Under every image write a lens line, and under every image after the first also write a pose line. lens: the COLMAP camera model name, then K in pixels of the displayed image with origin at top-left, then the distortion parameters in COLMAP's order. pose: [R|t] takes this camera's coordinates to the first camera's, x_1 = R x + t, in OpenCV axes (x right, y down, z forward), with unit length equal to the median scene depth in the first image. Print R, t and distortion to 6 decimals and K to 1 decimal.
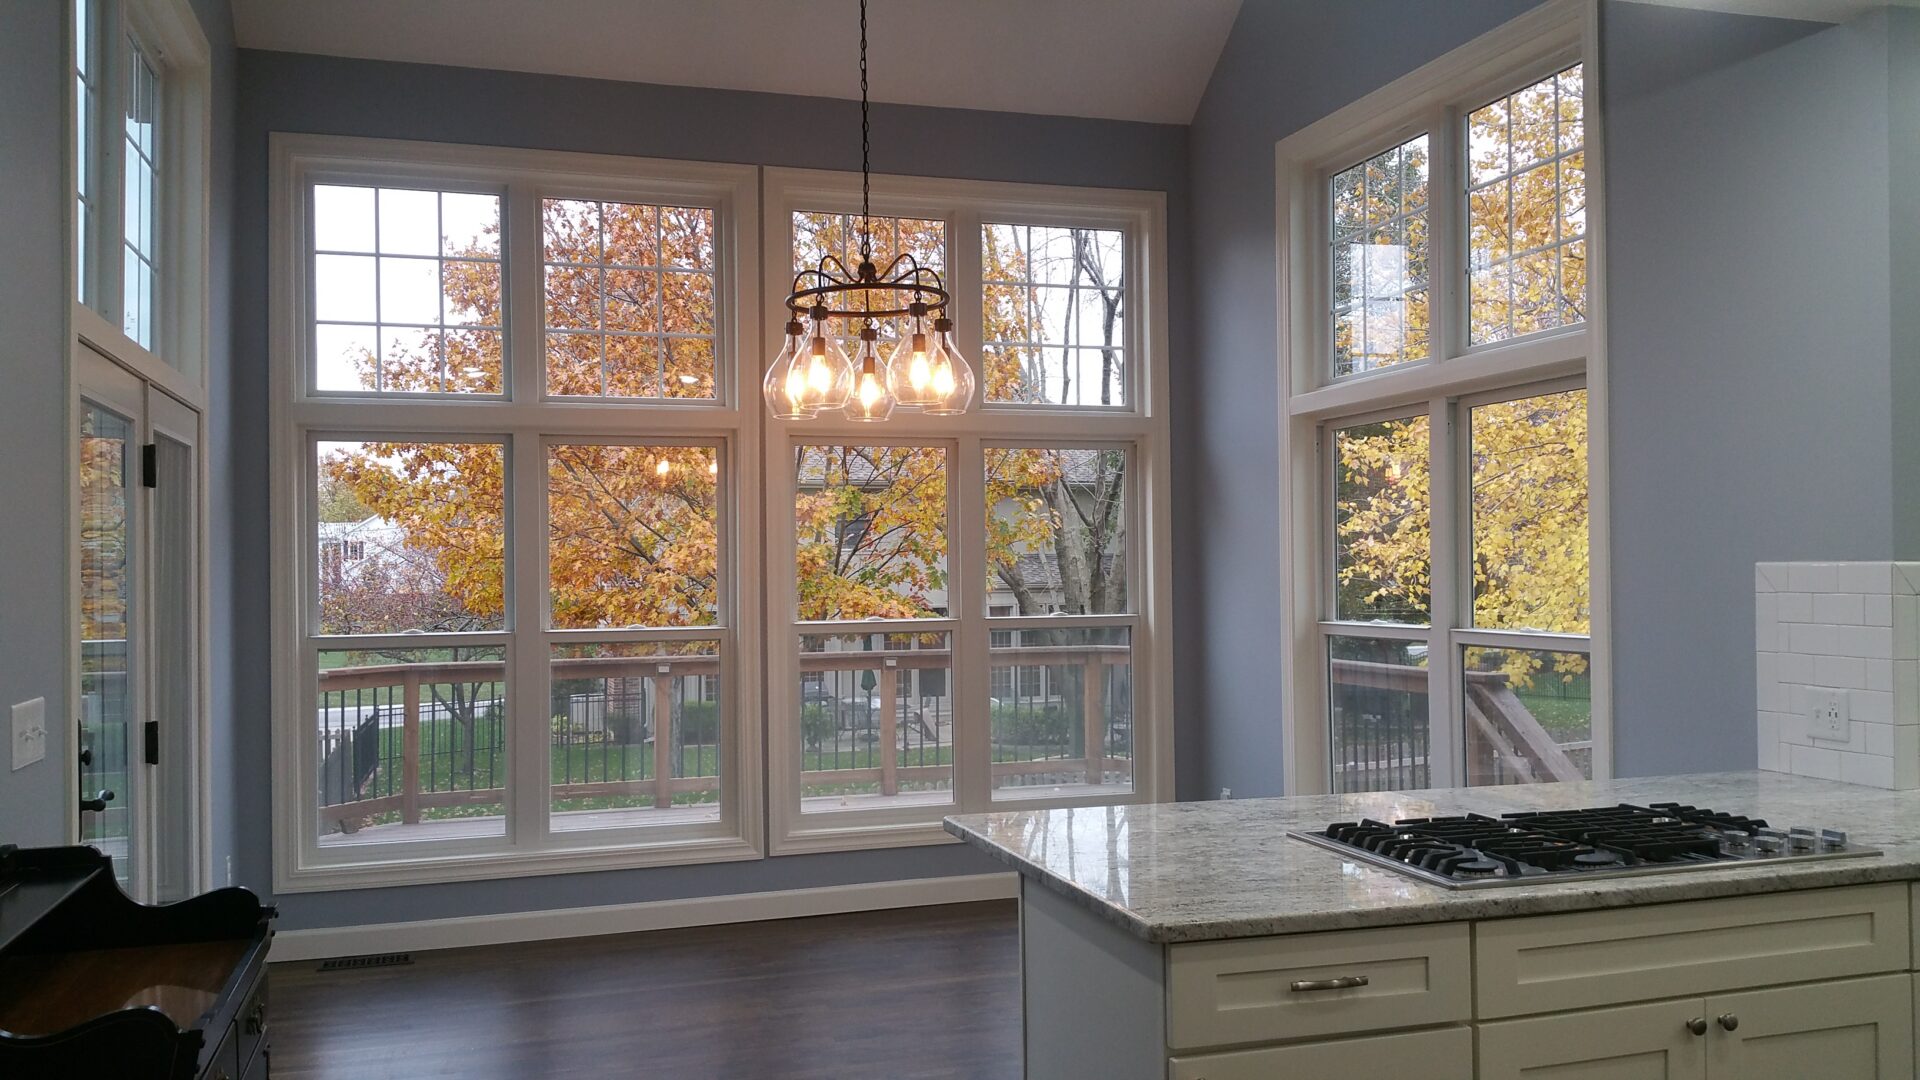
lens RADIAL K [[1536.9, 0, 965.2], [0, 1536.9, 545.8], [0, 0, 1]] dist [0.142345, -0.280403]
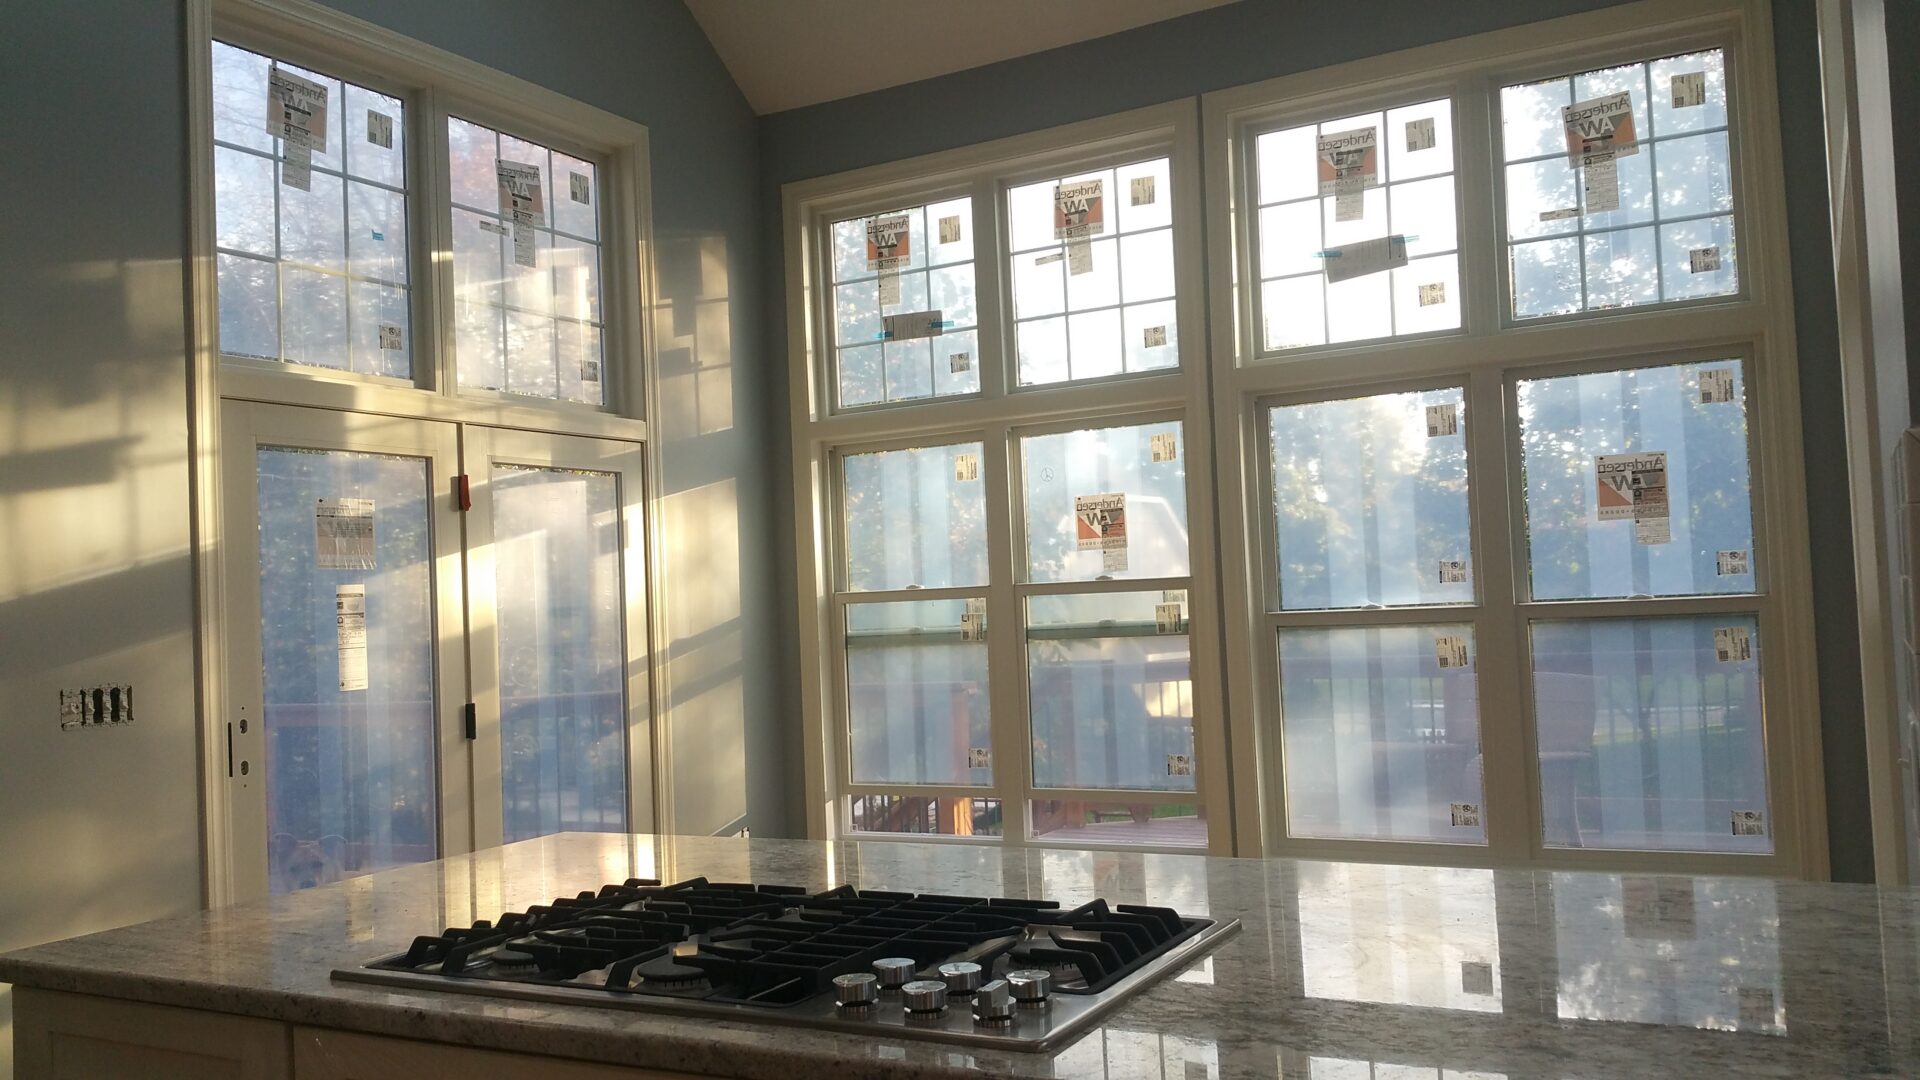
lens RADIAL K [[1556.1, 0, 960.0], [0, 1556.1, 540.0], [0, 0, 1]] dist [0.133110, -0.266218]
pose [[0.686172, -0.048885, -0.725795, 0.581159], [0.047392, 0.998624, -0.022456, 0.028757], [0.725894, -0.018988, 0.687544, 0.400431]]
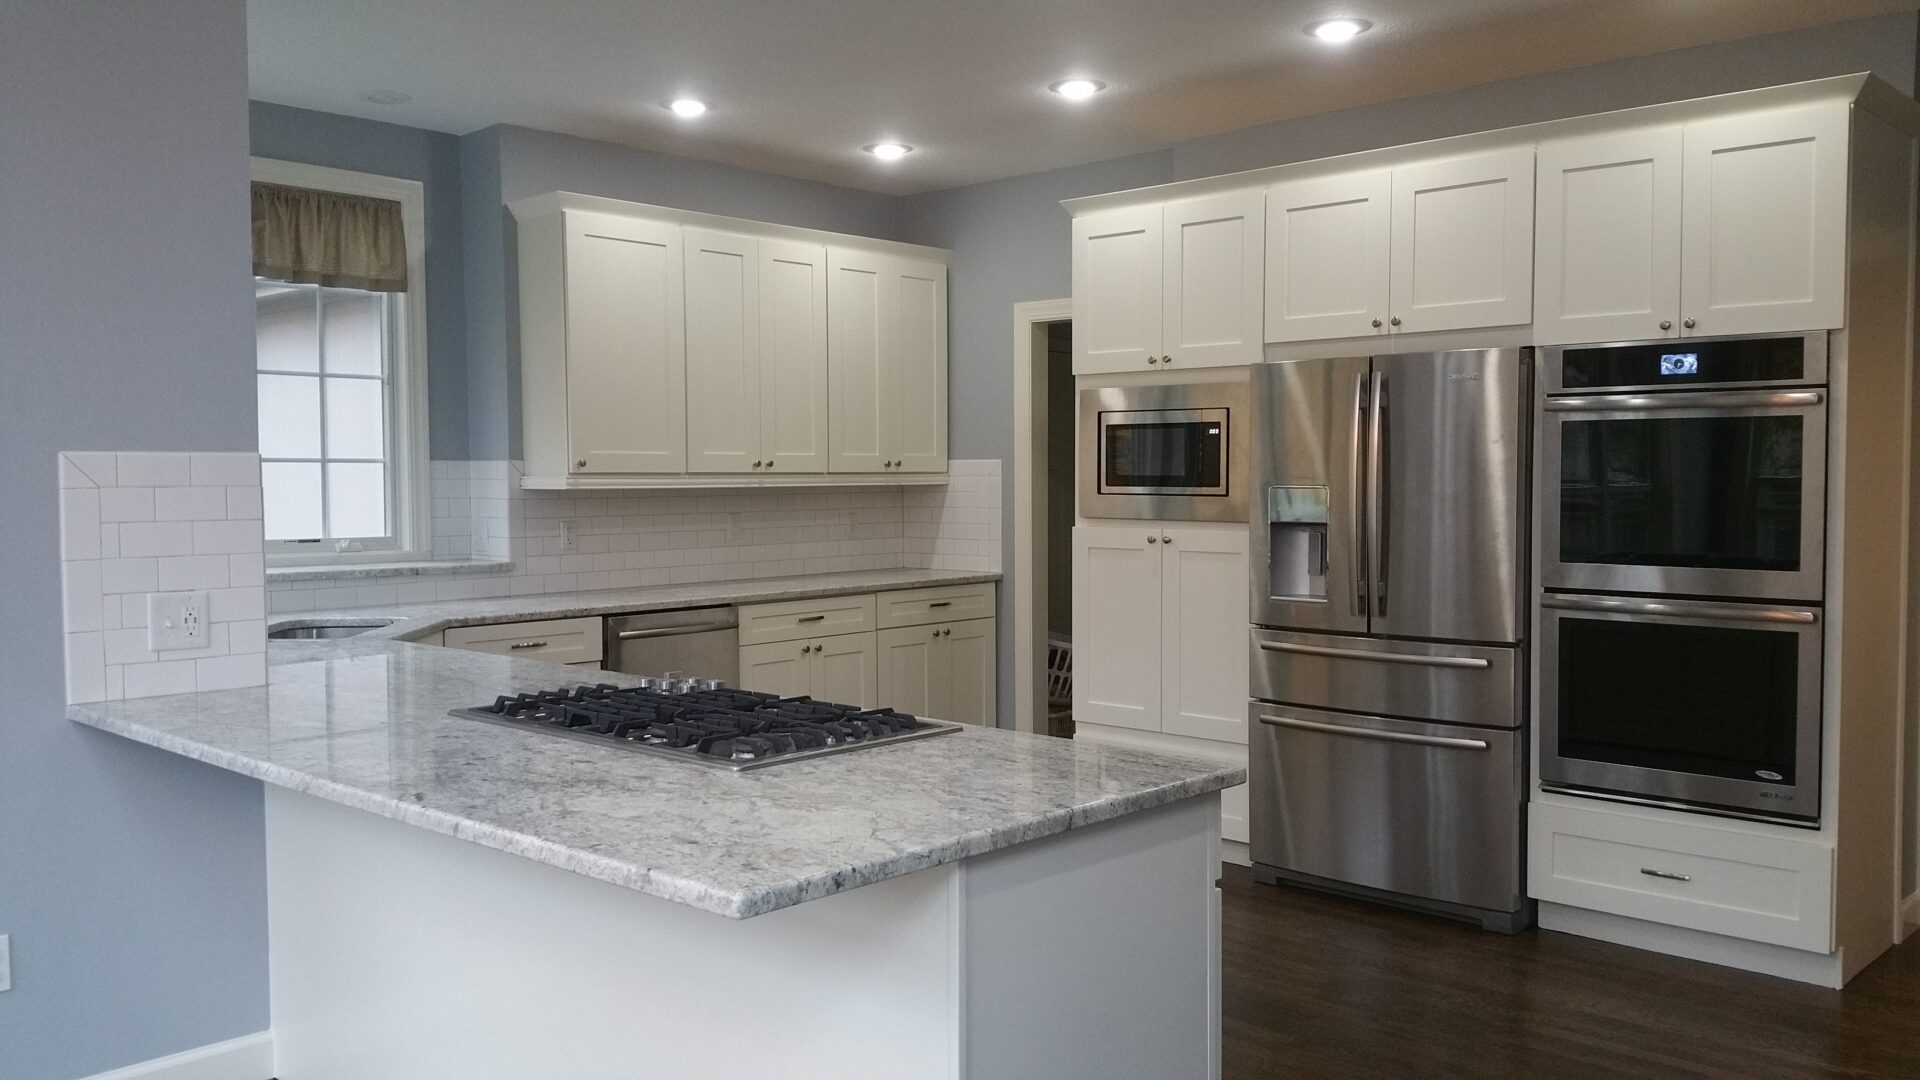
lens RADIAL K [[1536.9, 0, 965.2], [0, 1536.9, 545.8], [0, 0, 1]] dist [0.142345, -0.280403]
pose [[-0.497946, -0.028704, 0.866733, -0.373245], [-0.003338, 0.999508, 0.031184, 0.028784], [-0.867202, 0.012635, -0.497797, 0.875478]]
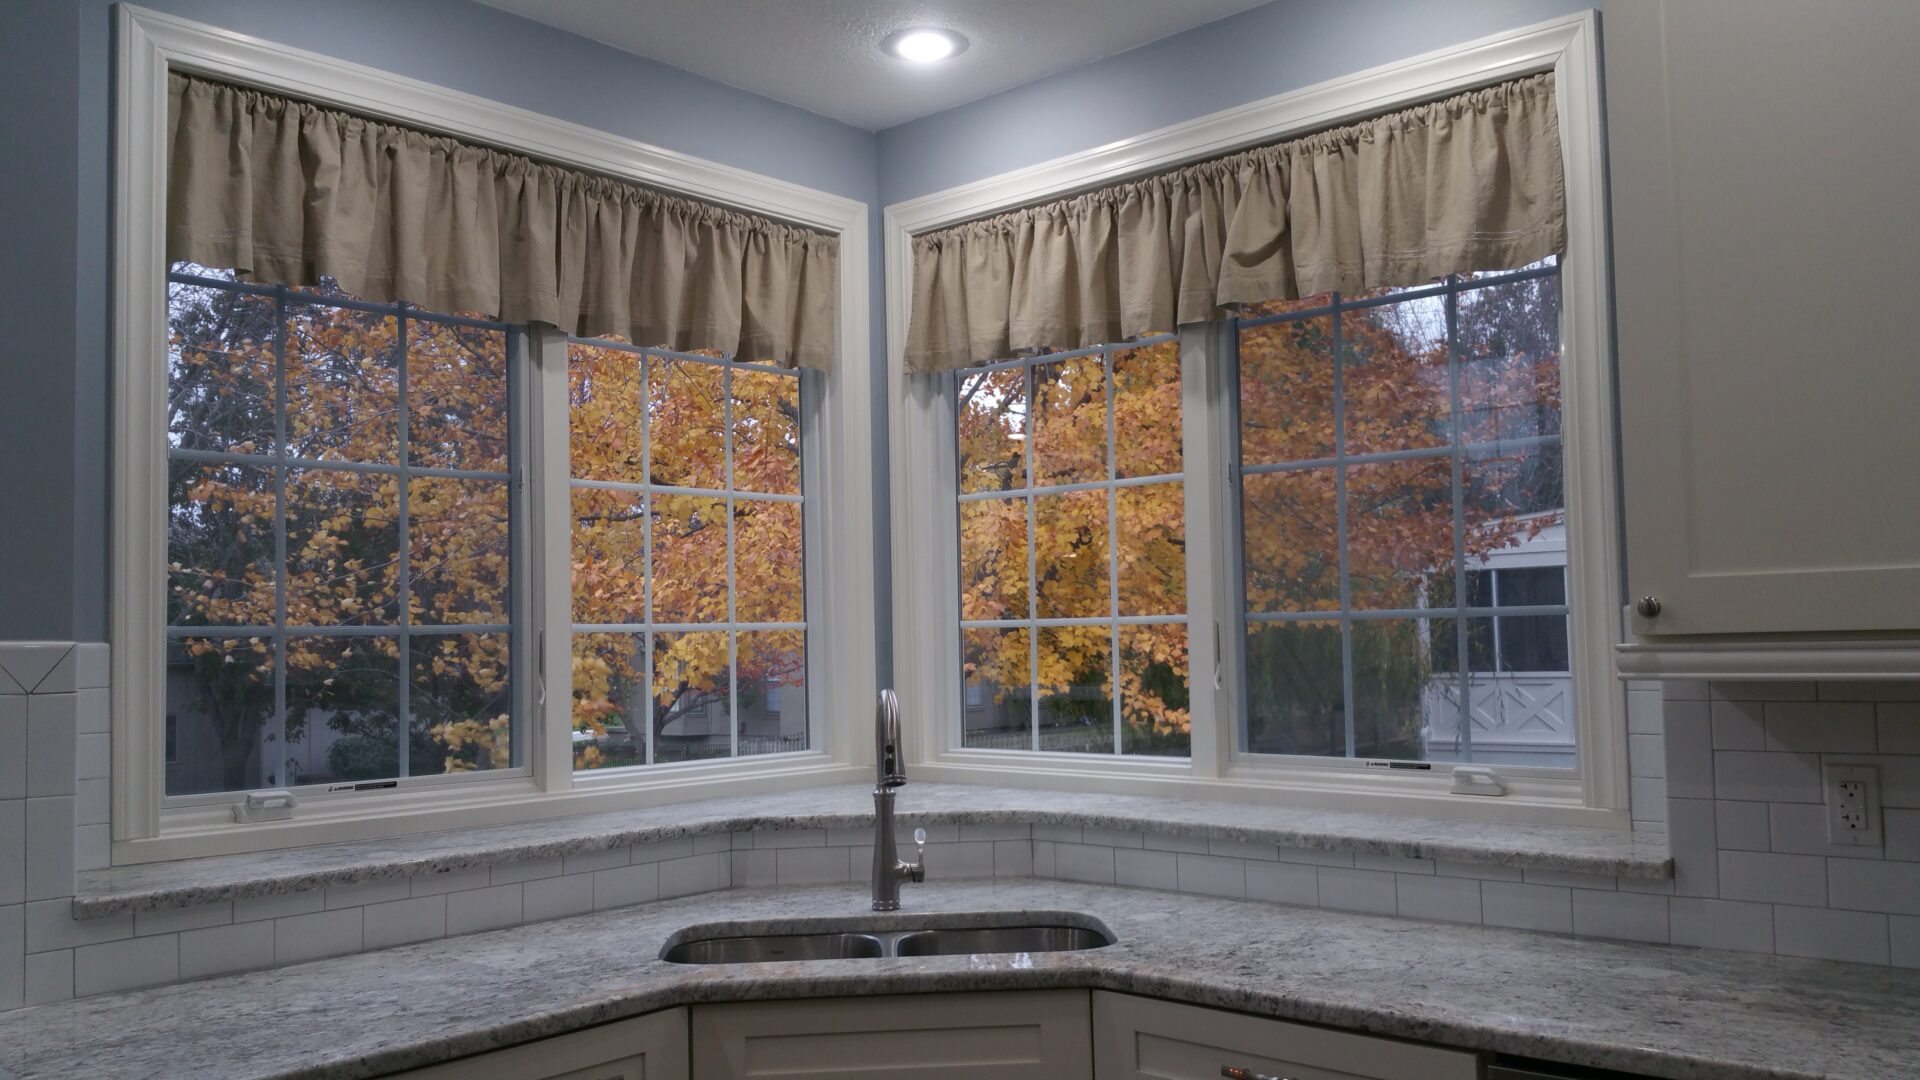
lens RADIAL K [[1563.4, 0, 954.7], [0, 1563.4, 554.6], [0, 0, 1]] dist [0.137783, -0.278700]
pose [[0.864211, 0.018222, 0.502800, 0.482648], [0.007143, 0.998799, -0.048475, 0.007041], [-0.503079, 0.045484, 0.863043, 0.208818]]
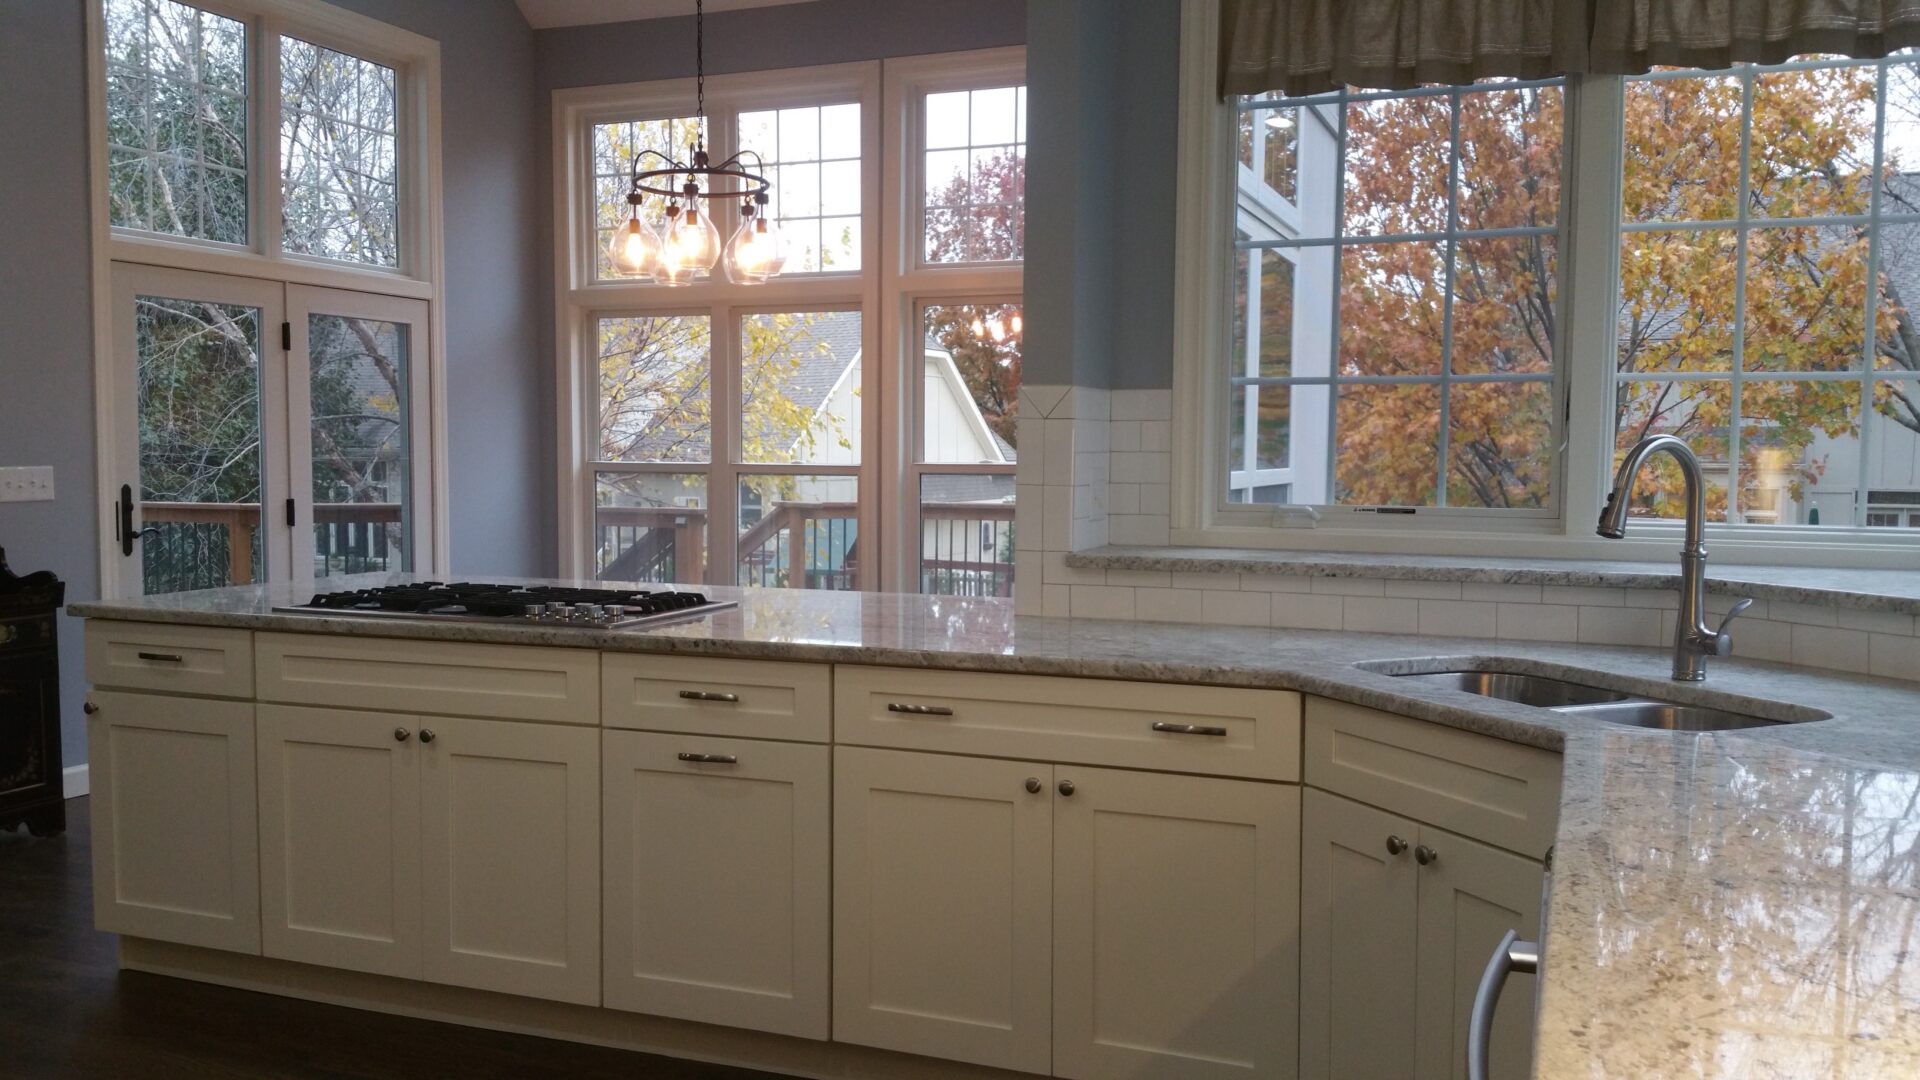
lens RADIAL K [[1573.3, 0, 956.5], [0, 1573.3, 545.6], [0, 0, 1]] dist [0.140990, -0.302885]
pose [[0.772382, 0.053908, -0.632867, 0.944993], [-0.004054, 0.996790, 0.079960, 0.025130], [0.635146, -0.059194, 0.770121, 0.161180]]
